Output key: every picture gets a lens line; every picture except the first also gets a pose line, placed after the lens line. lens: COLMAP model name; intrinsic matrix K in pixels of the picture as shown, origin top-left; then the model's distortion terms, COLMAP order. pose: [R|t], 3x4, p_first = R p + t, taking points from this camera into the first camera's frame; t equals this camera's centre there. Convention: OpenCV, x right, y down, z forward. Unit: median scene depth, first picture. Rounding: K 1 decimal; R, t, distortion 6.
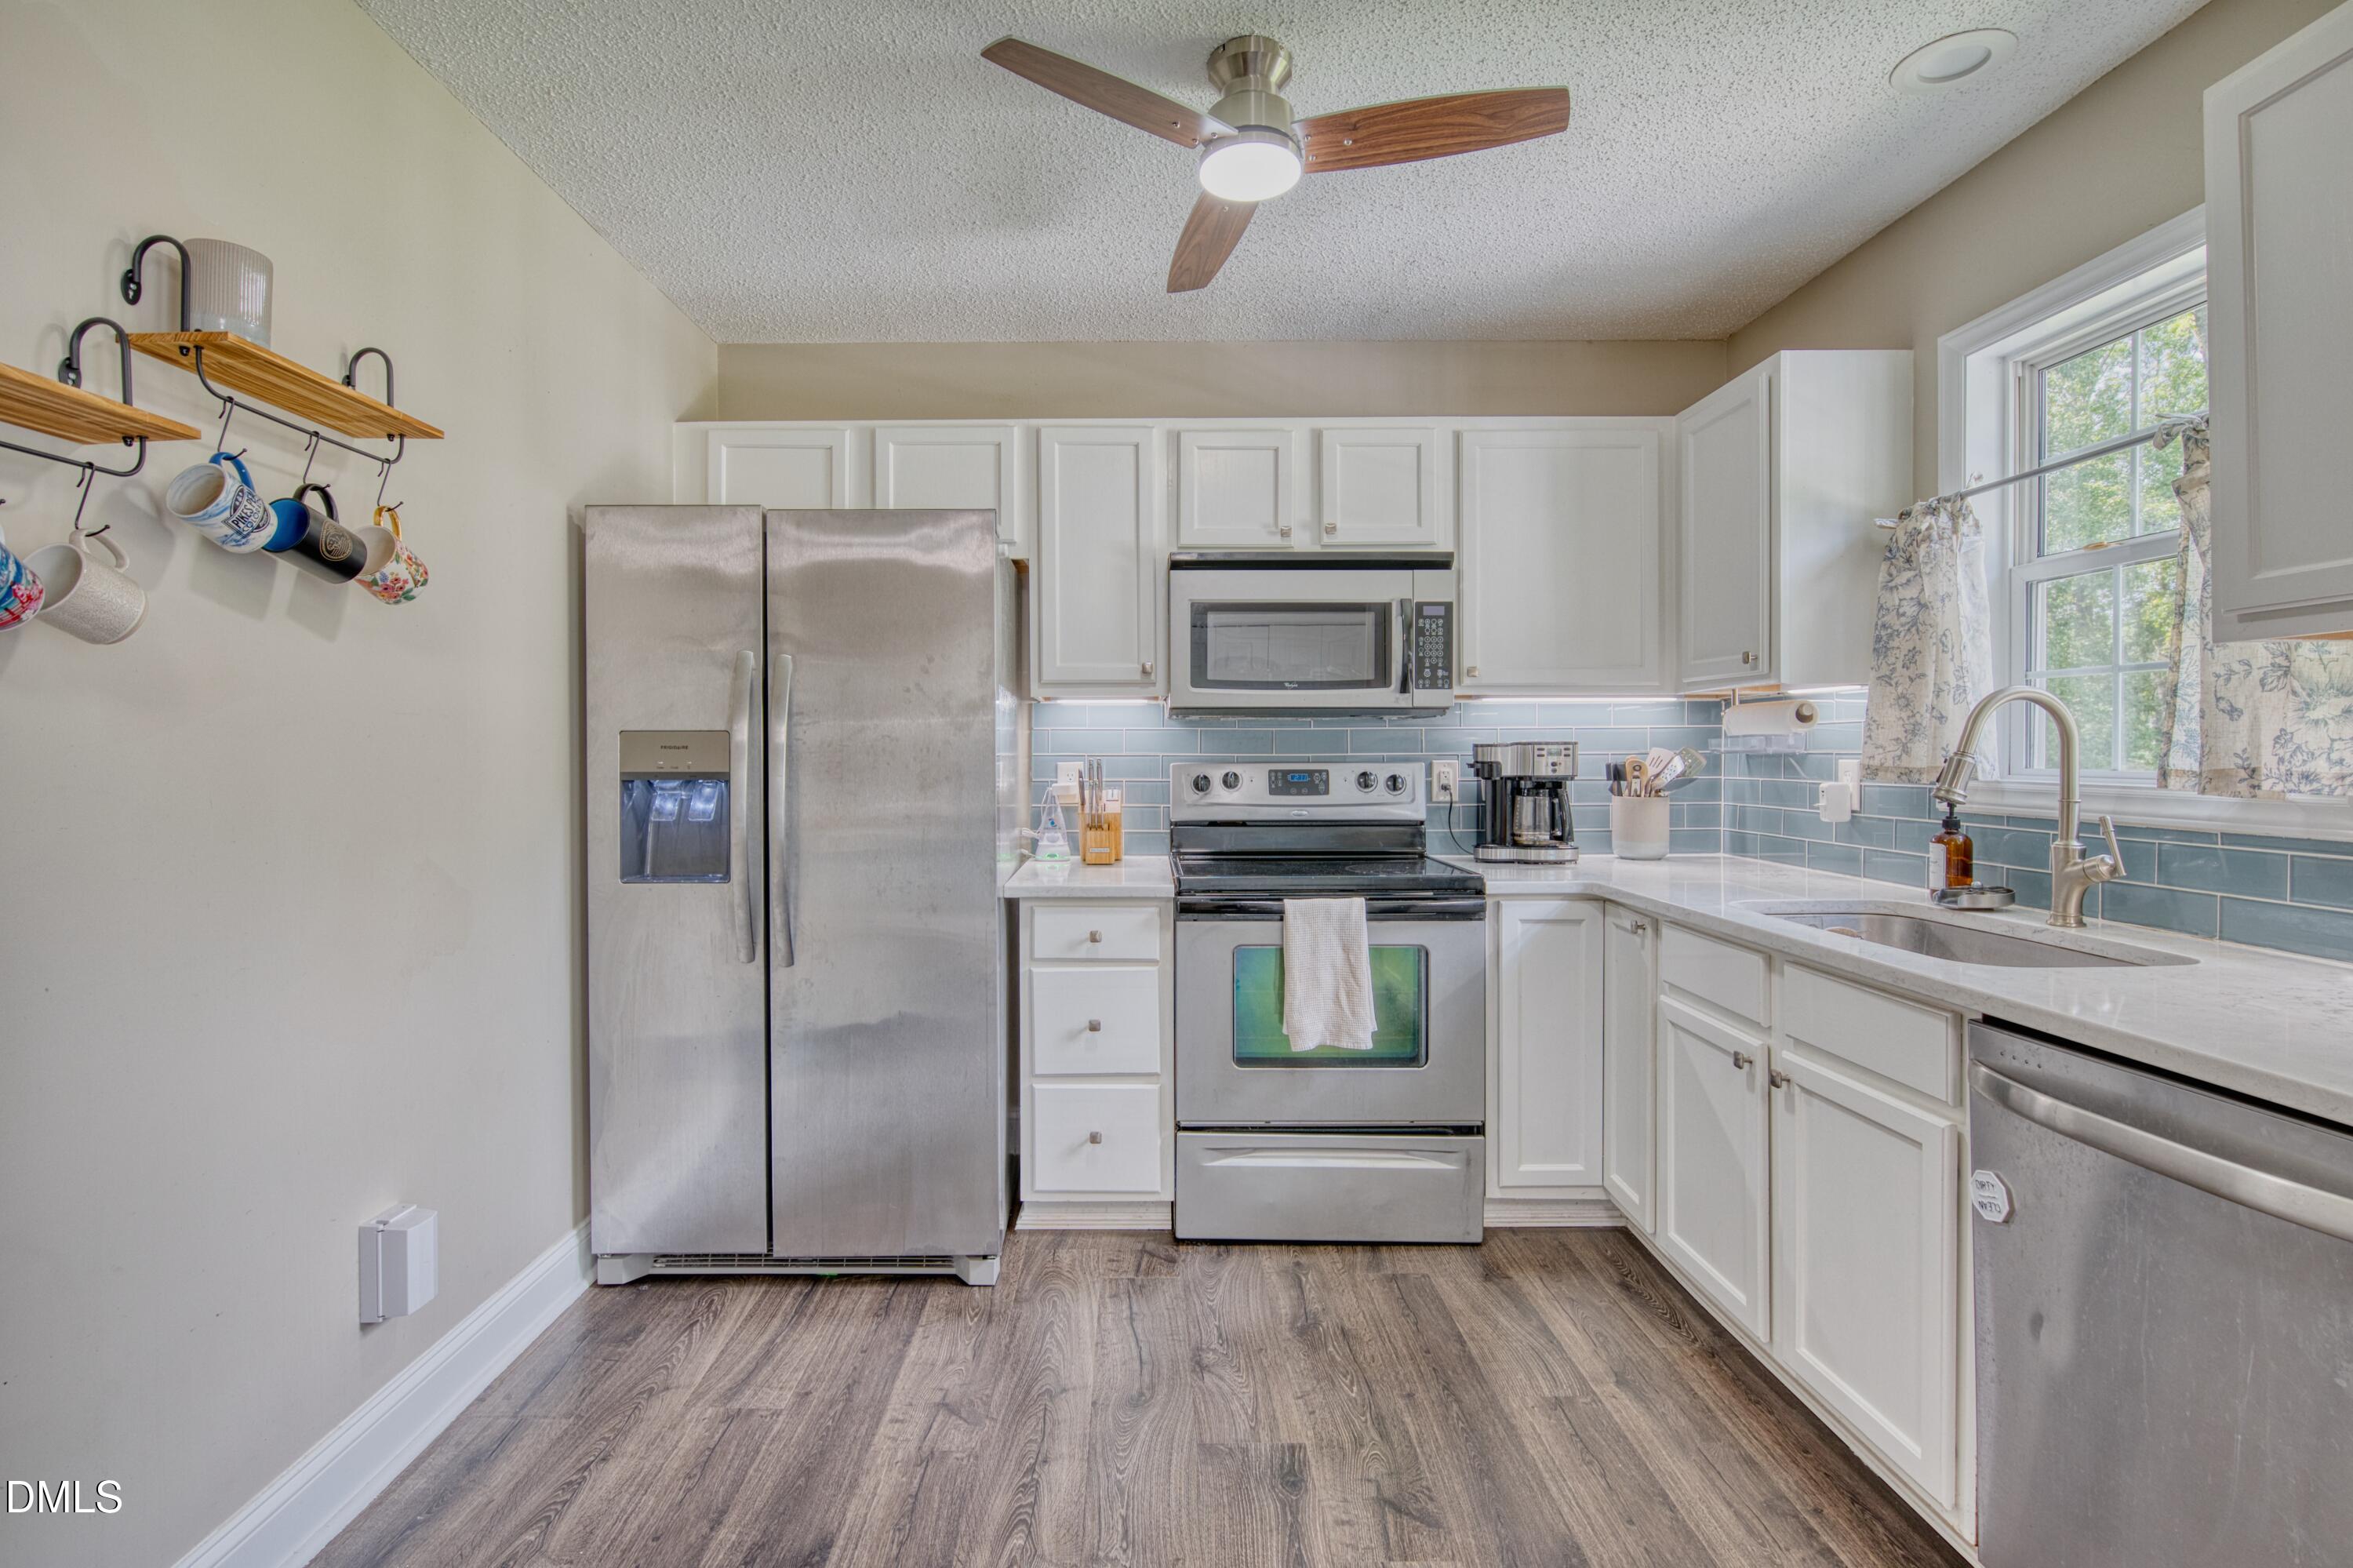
lens RADIAL K [[1086.9, 0, 1172.2], [0, 1086.9, 764.2], [0, 0, 1]] dist [-0.032415, 0.003160]
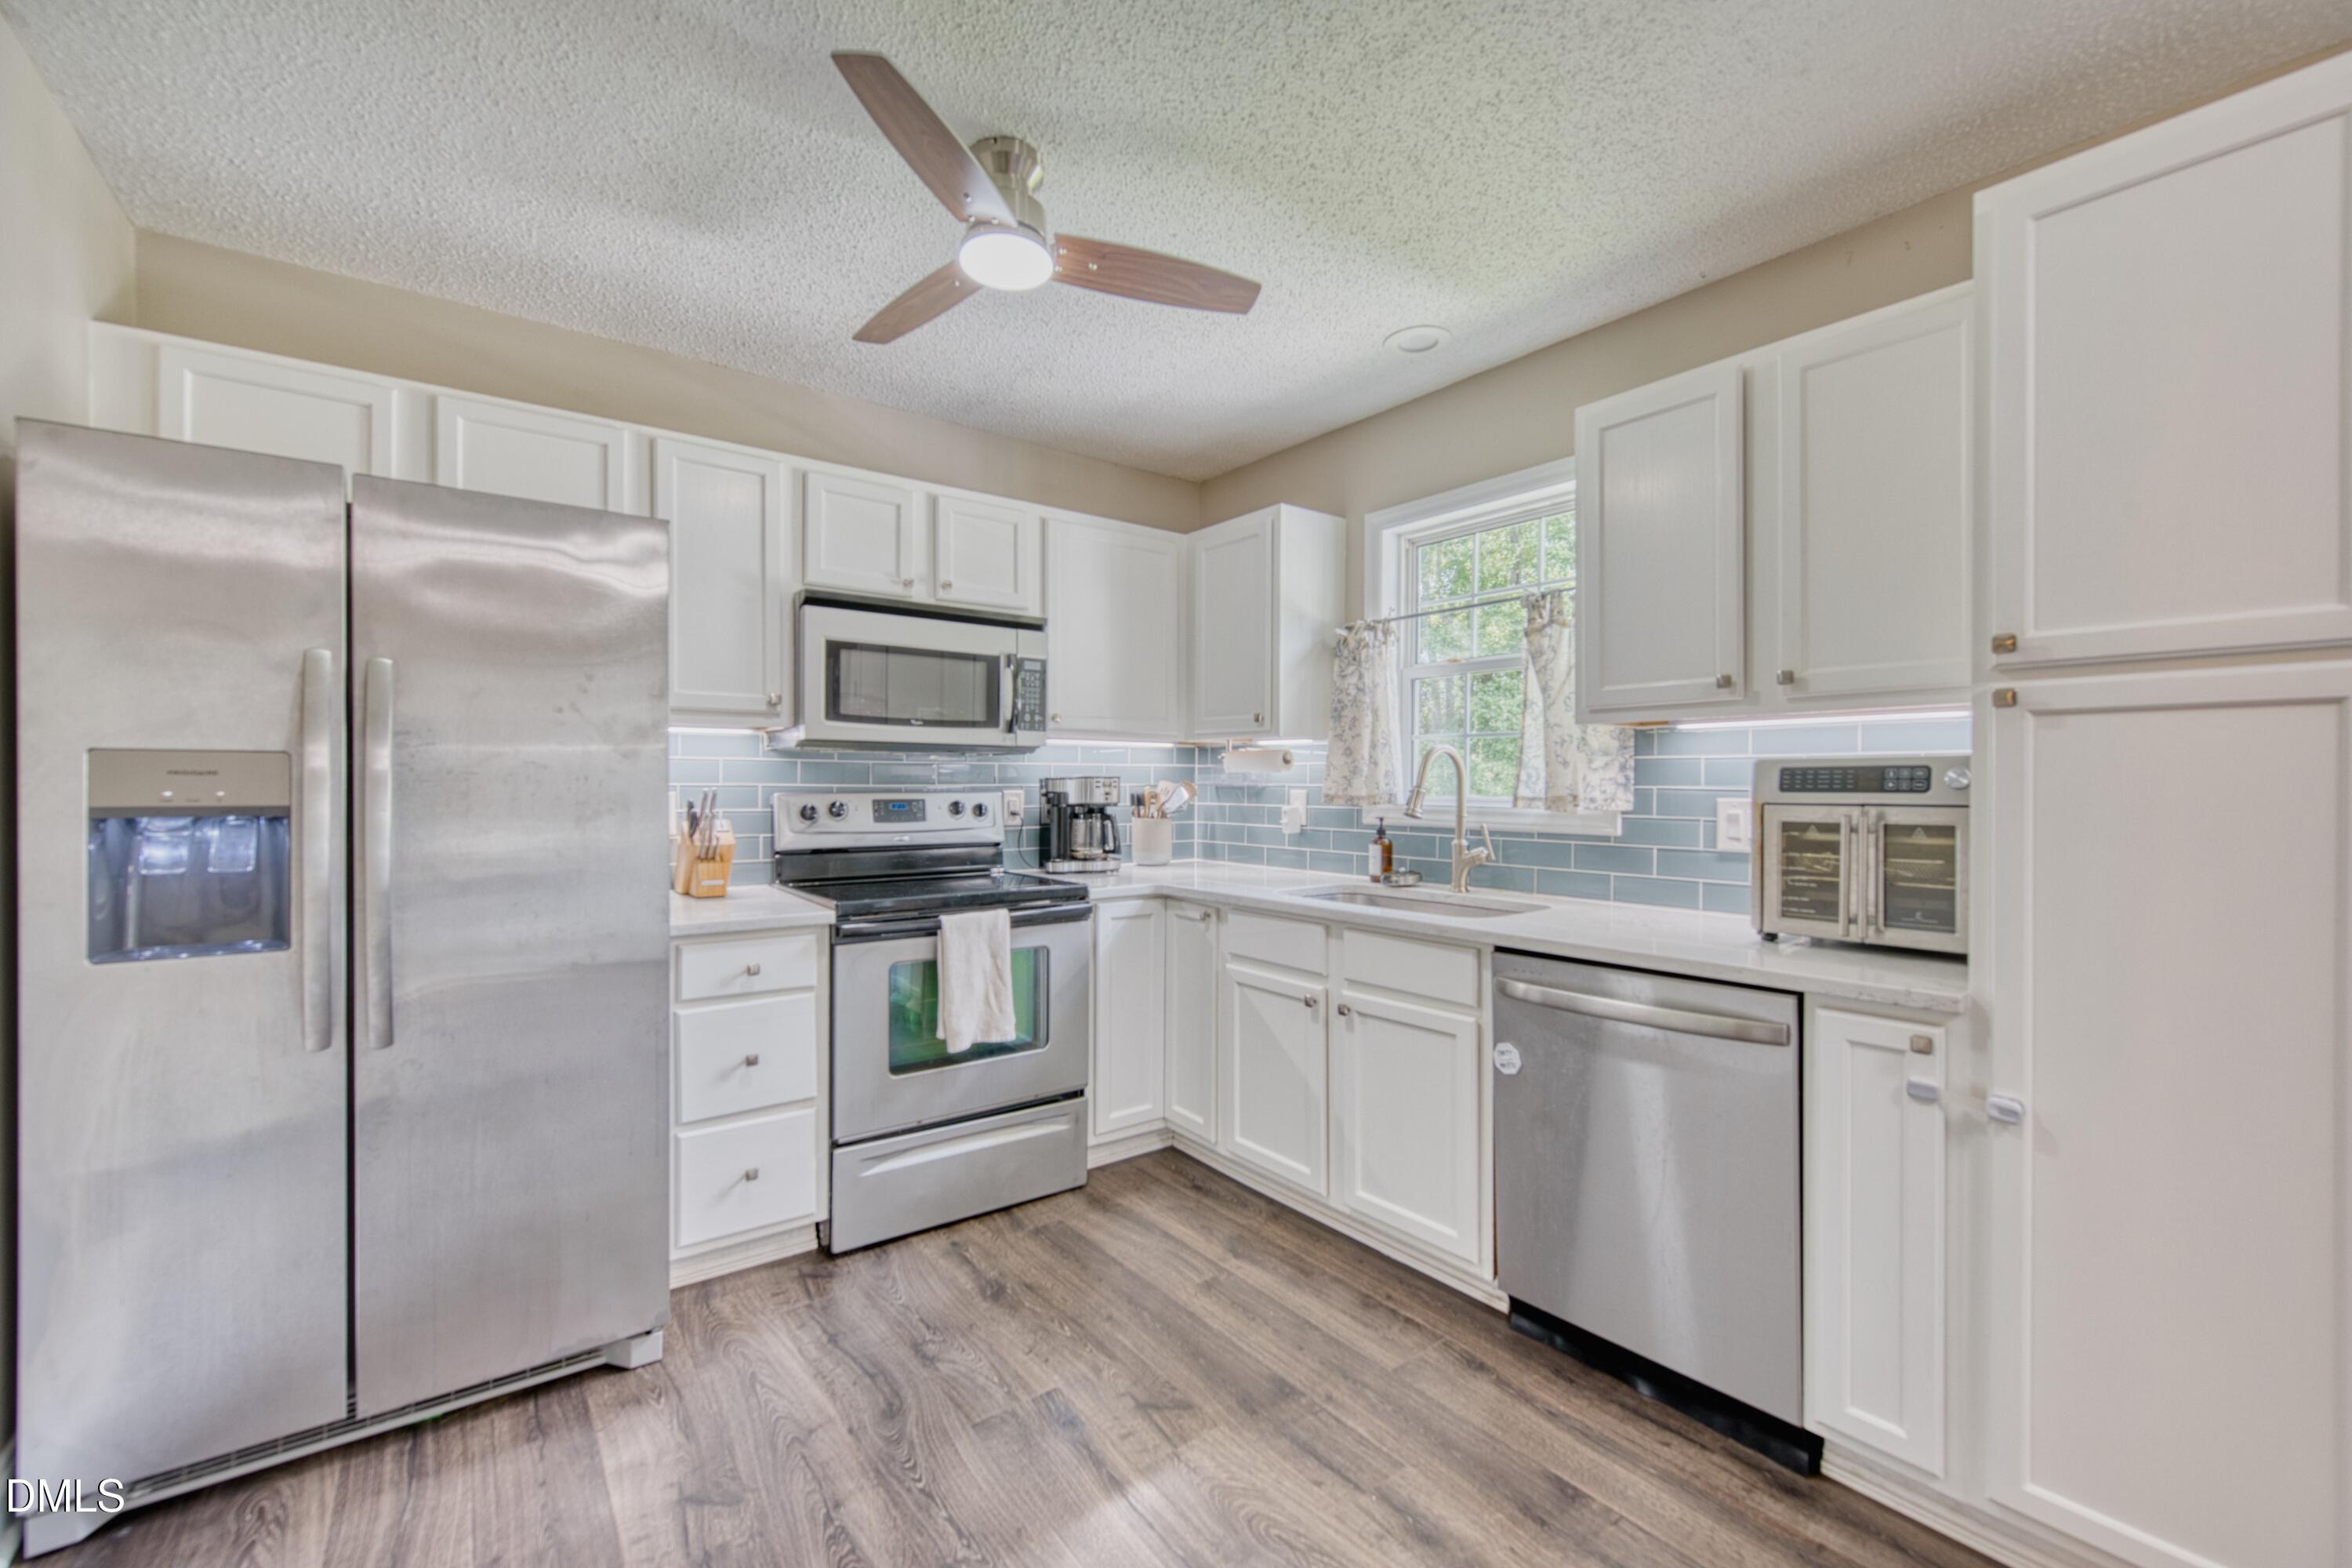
lens RADIAL K [[916.9, 0, 1177.1], [0, 916.9, 791.0], [0, 0, 1]] dist [-0.023033, -0.001449]
pose [[0.795058, 0.000111, 0.606534, -0.287379], [0.001898, 0.999995, -0.002670, -0.000344], [-0.606531, 0.003274, 0.795053, 0.119584]]
